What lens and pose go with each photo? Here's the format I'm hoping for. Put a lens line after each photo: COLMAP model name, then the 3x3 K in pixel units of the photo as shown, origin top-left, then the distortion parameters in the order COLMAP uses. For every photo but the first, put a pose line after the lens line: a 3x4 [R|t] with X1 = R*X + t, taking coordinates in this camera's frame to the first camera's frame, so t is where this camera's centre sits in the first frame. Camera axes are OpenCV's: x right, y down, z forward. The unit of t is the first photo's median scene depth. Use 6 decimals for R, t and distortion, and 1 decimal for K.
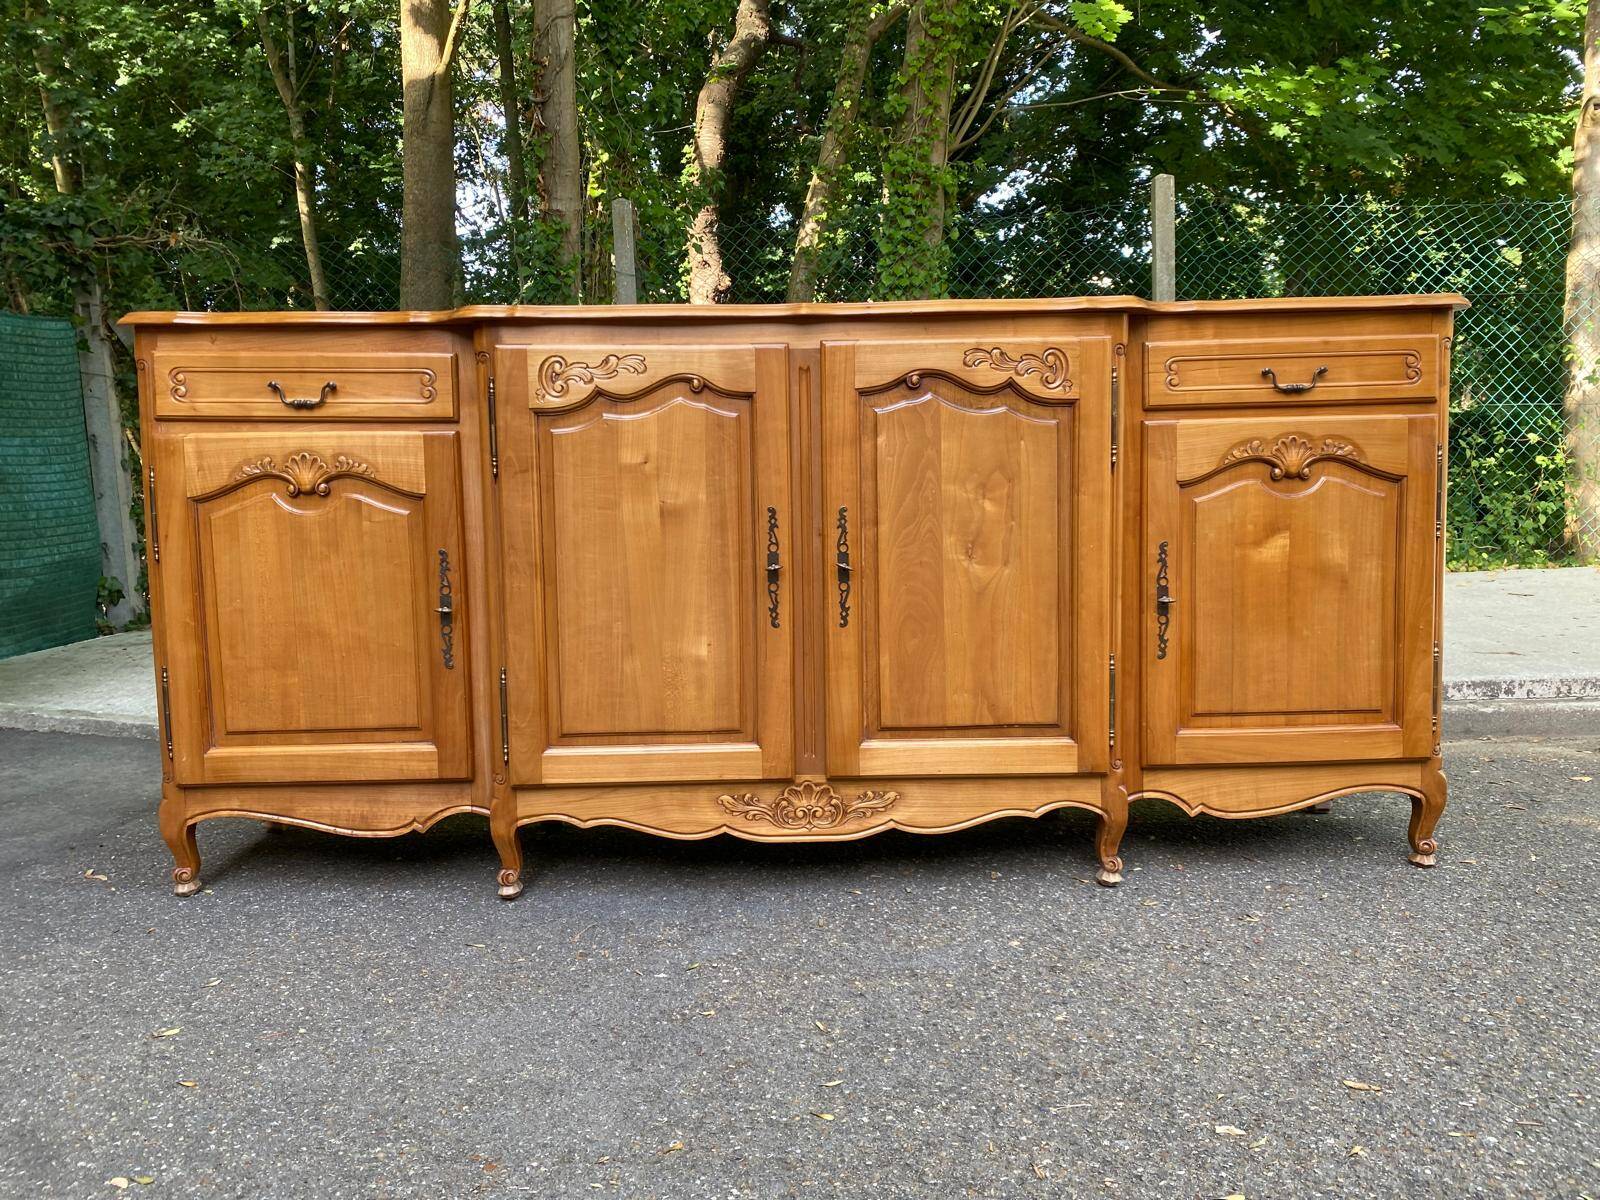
lens RADIAL K [[1219.5, 0, 782.5], [0, 1219.5, 616.3], [0, 0, 1]] dist [0.007873, -0.010831]
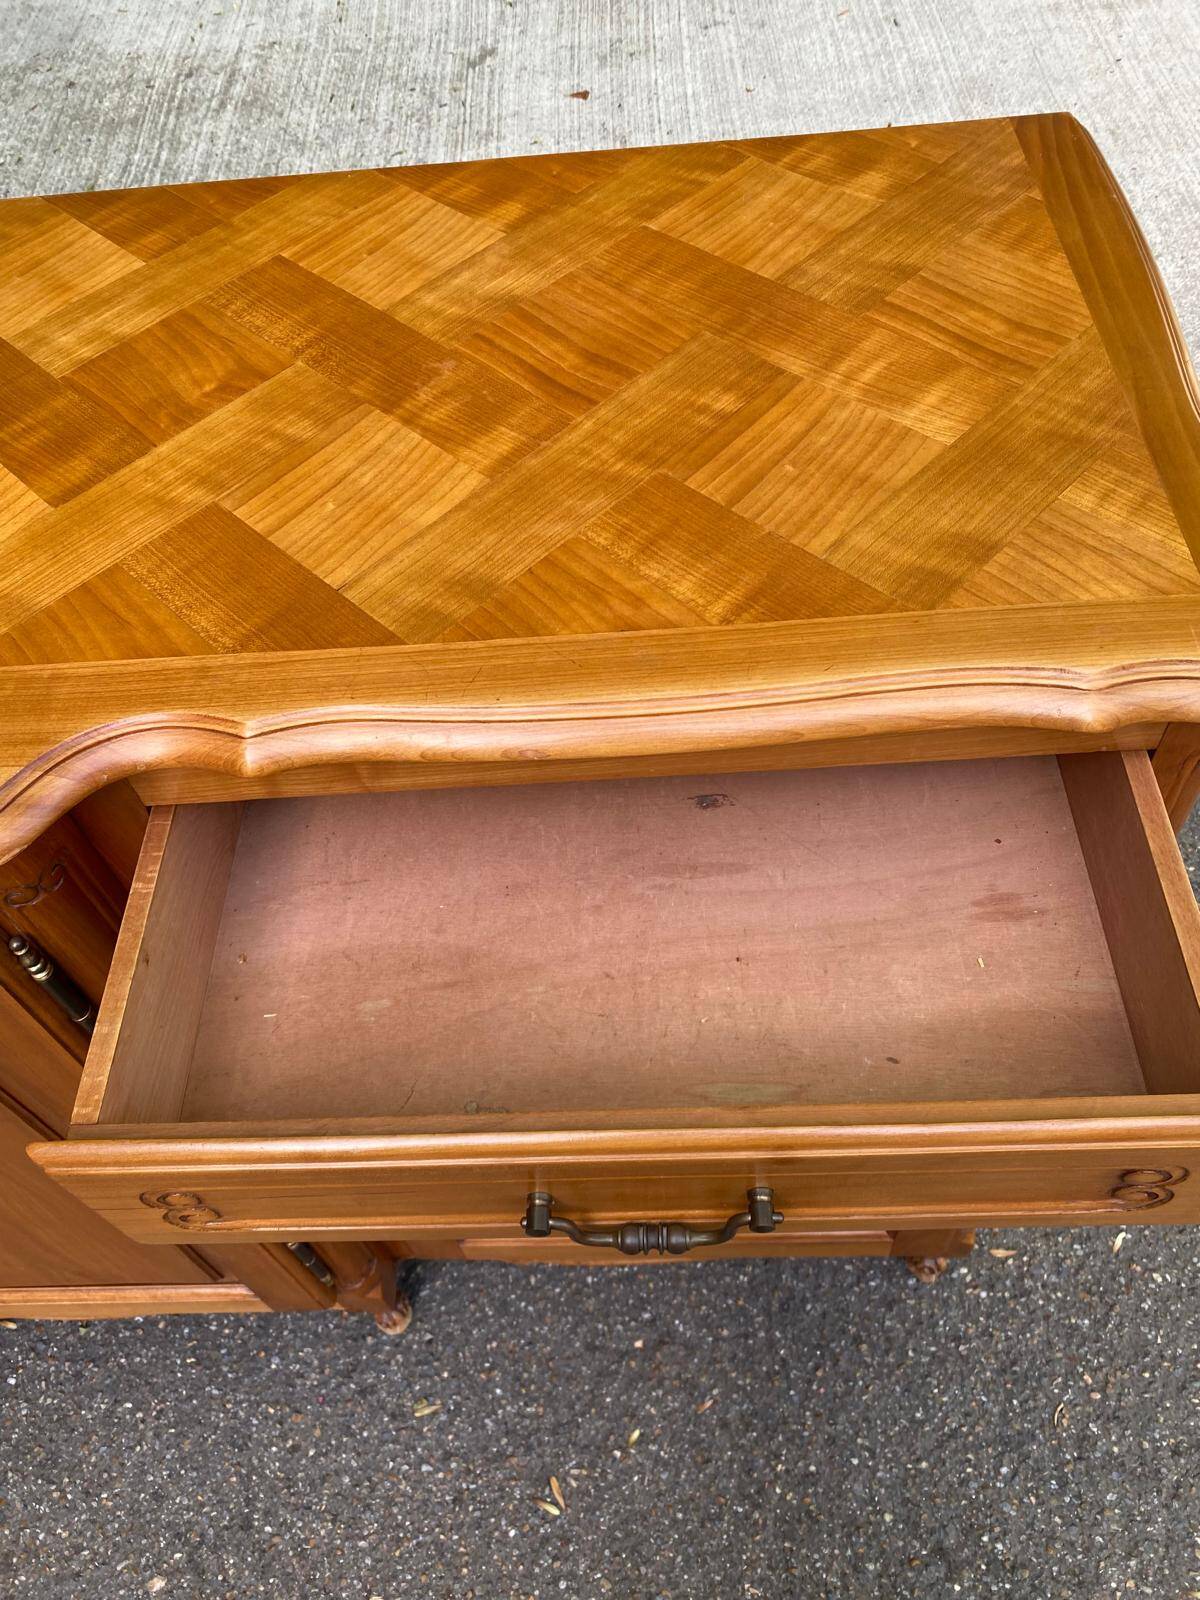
lens RADIAL K [[1219.3, 0, 594.6], [0, 1219.3, 797.0], [0, 0, 1]] dist [0.005081, -0.006082]
pose [[0.998027, -0.015999, -0.060720, 0.425852], [0.056151, 0.660222, 0.748968, -0.436013], [0.028106, -0.750900, 0.659818, 0.814704]]
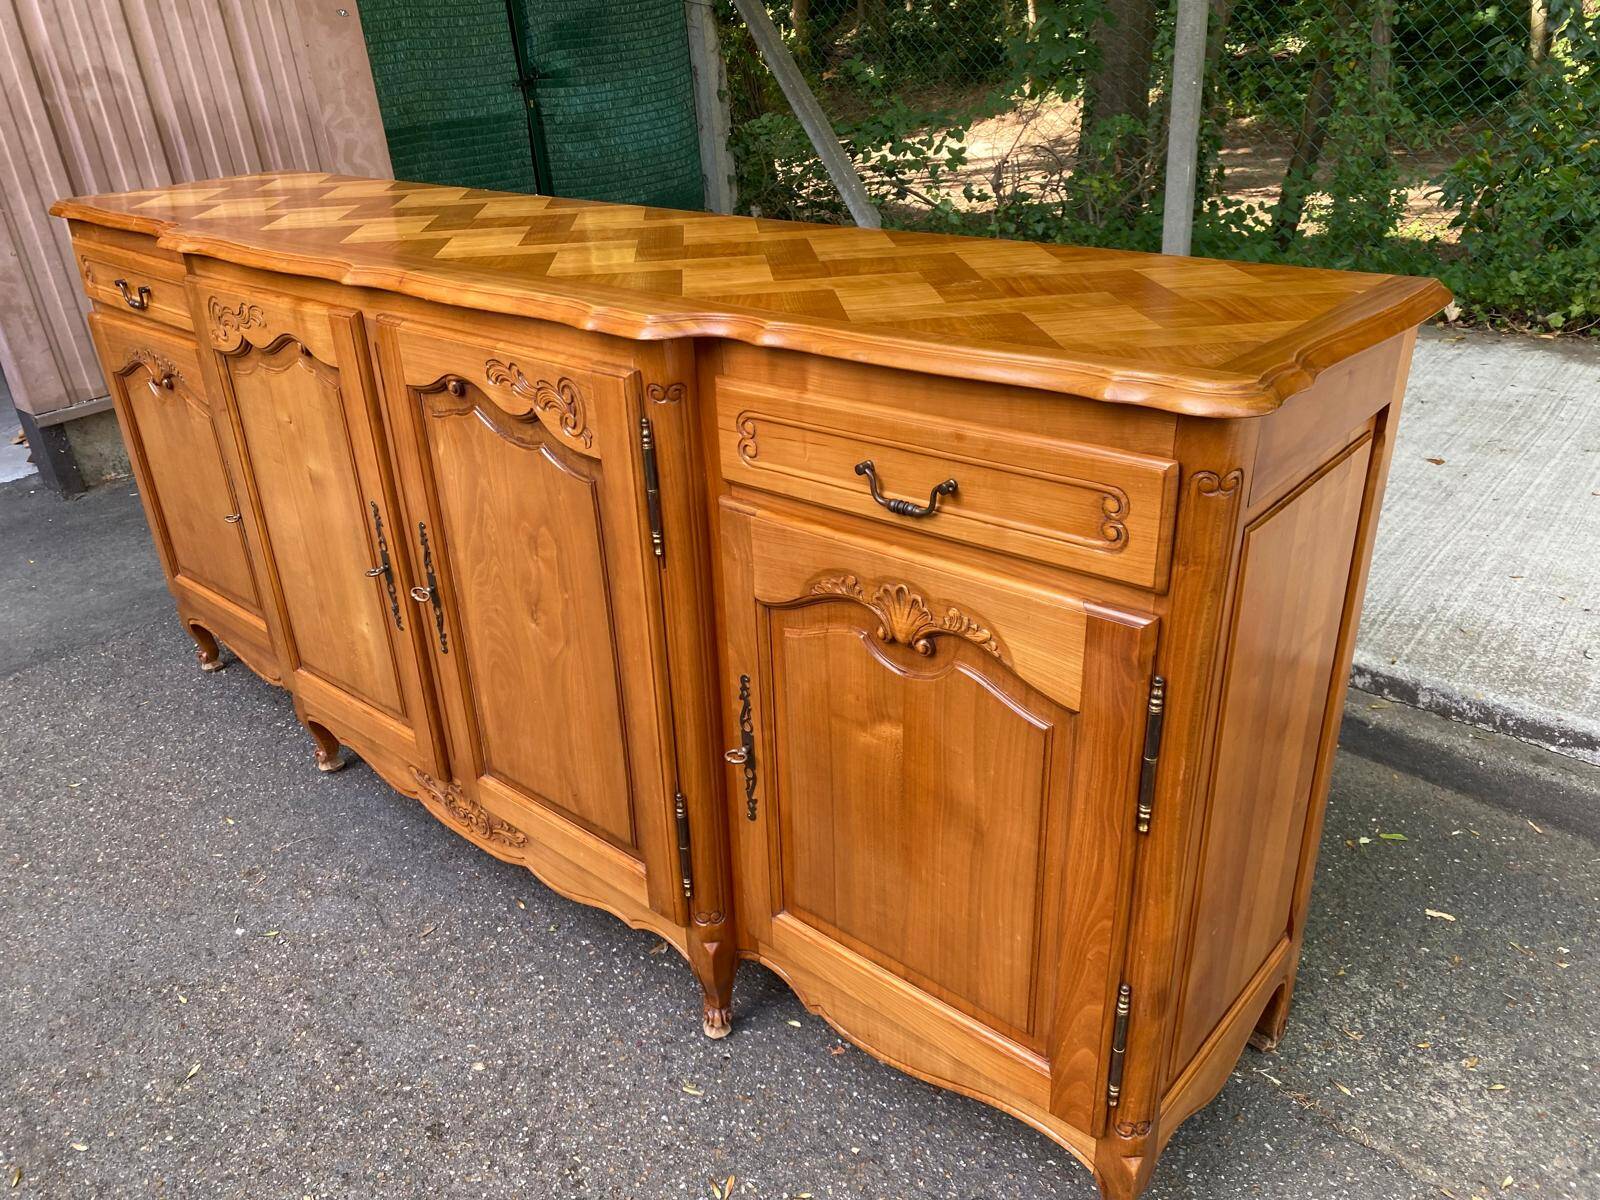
lens RADIAL K [[1225.4, 0, 779.7], [0, 1225.4, 596.1], [0, 0, 1]] dist [-0.006153, -0.009708]
pose [[0.735564, 0.280900, -0.616474, 0.731162], [-0.034115, 0.924190, 0.380407, -0.358059], [0.676595, -0.258783, 0.689384, 0.569595]]
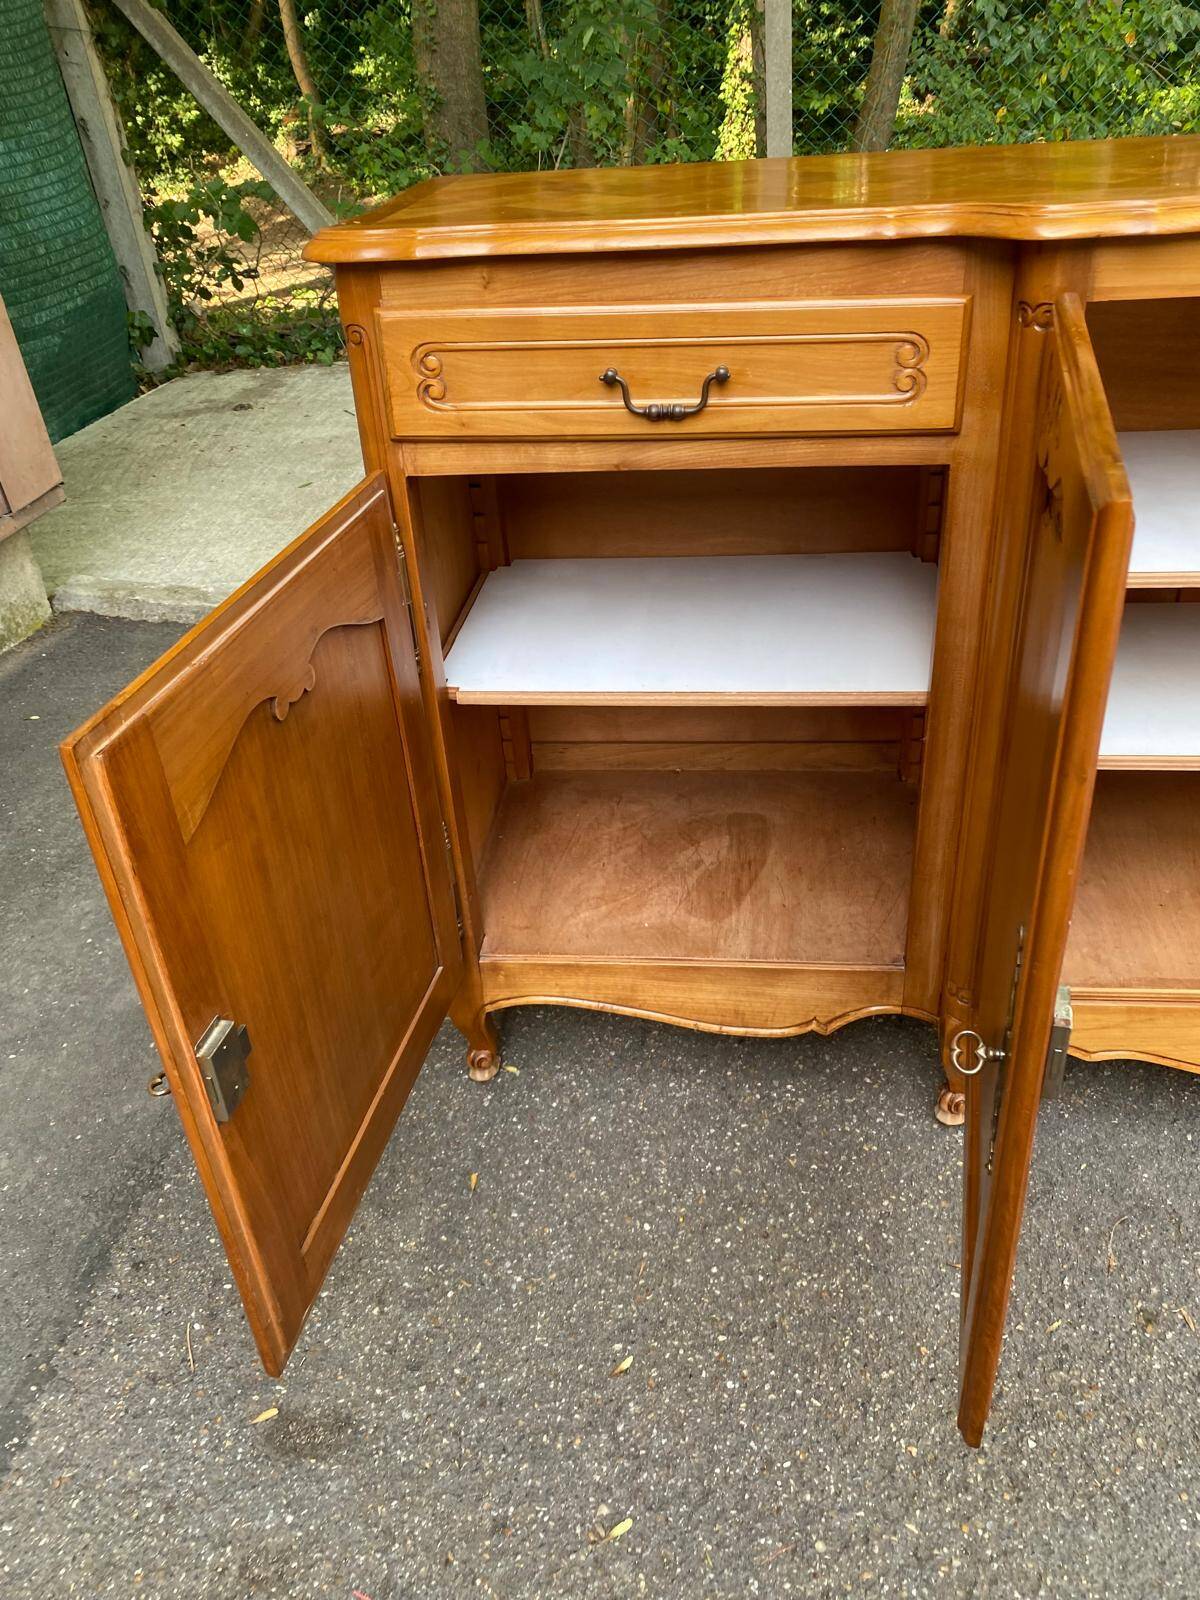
lens RADIAL K [[1222.5, 0, 599.5], [0, 1222.5, 772.1], [0, 0, 1]] dist [0.001515, -0.002154]
pose [[0.991020, 0.021973, -0.131895, -0.342913], [0.036696, 0.903839, 0.426297, -0.253994], [0.128579, -0.427309, 0.894916, 0.455005]]
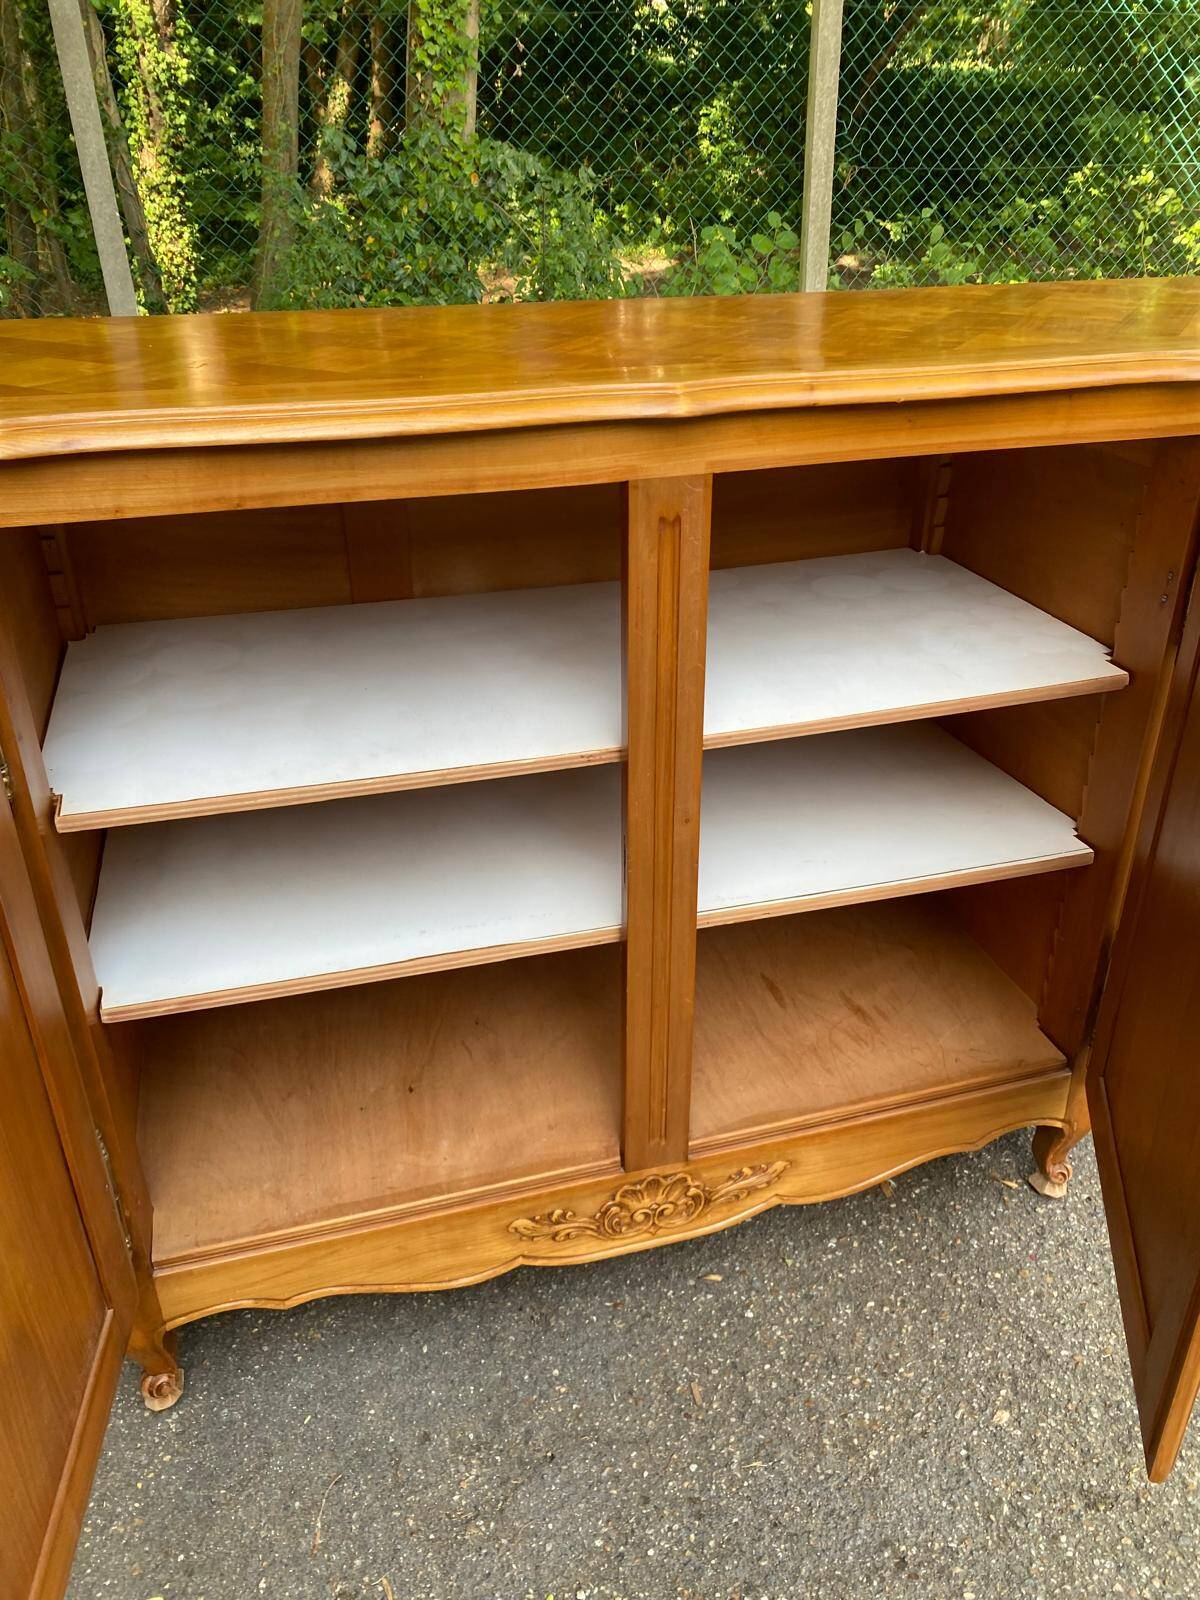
lens RADIAL K [[1222.8, 0, 610.4], [0, 1222.8, 788.4], [0, 0, 1]] dist [-0.005374, 0.000860]
pose [[0.965410, -0.110335, 0.236241, -0.124567], [0.012842, 0.925074, 0.379570, -0.279697], [-0.260420, -0.363407, 0.894492, 0.531909]]
